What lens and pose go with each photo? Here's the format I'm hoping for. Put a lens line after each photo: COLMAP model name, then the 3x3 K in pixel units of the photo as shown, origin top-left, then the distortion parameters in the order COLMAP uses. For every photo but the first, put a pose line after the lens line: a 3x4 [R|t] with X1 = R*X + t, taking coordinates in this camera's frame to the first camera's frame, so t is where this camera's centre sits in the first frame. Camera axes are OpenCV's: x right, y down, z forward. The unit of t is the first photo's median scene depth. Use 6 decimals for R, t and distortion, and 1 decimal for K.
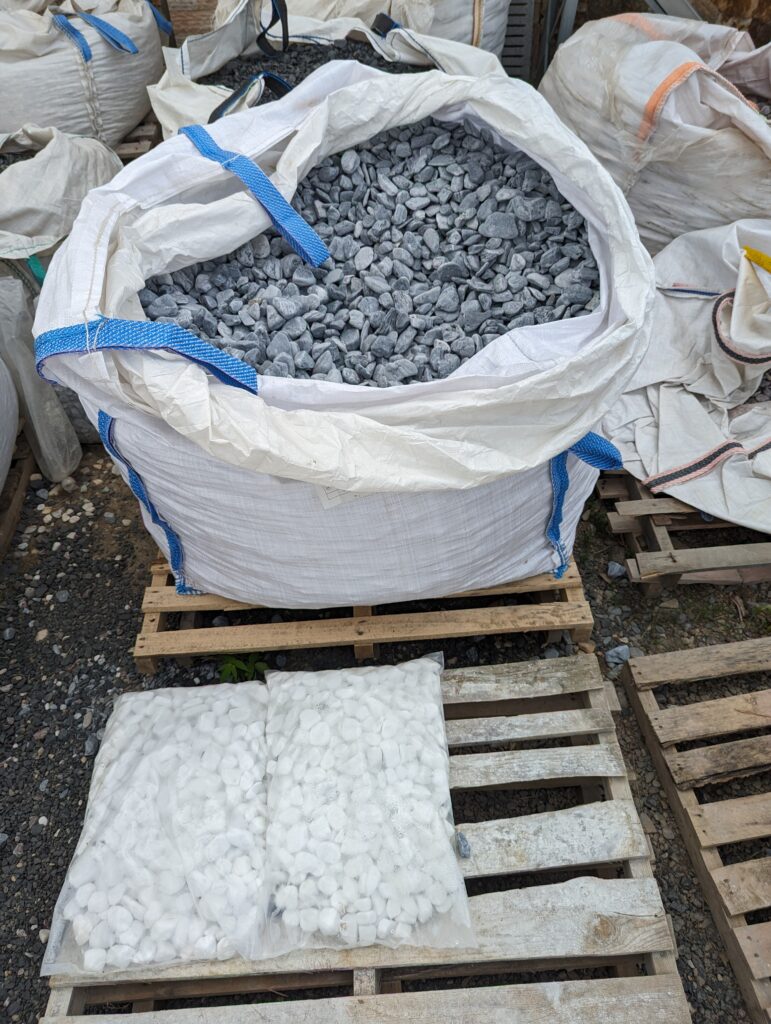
lens RADIAL K [[724.3, 0, 384.0], [0, 724.3, 509.9], [0, 0, 1]] dist [0.041181, -0.037241]
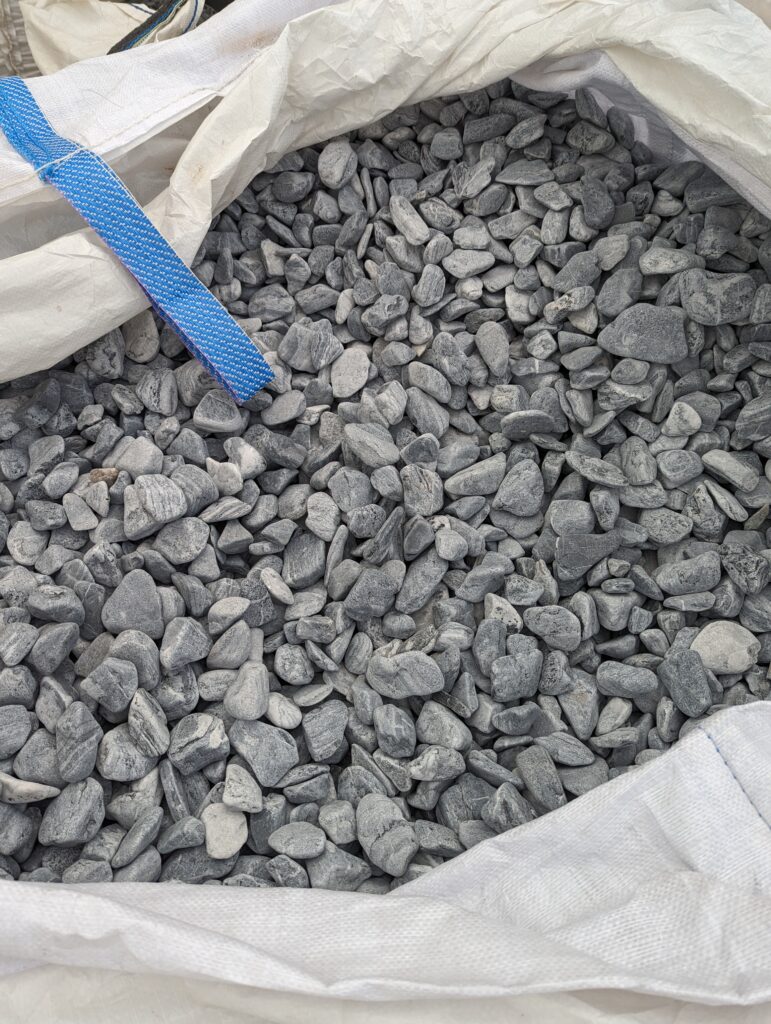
lens RADIAL K [[724.3, 0, 376.2], [0, 724.3, 506.1], [0, 0, 1]] dist [0.041181, -0.037241]
pose [[0.997290, 0.065162, -0.034155, 0.012791], [-0.063242, 0.996505, 0.054578, -0.292747], [0.037592, -0.052270, 0.997925, 0.527143]]
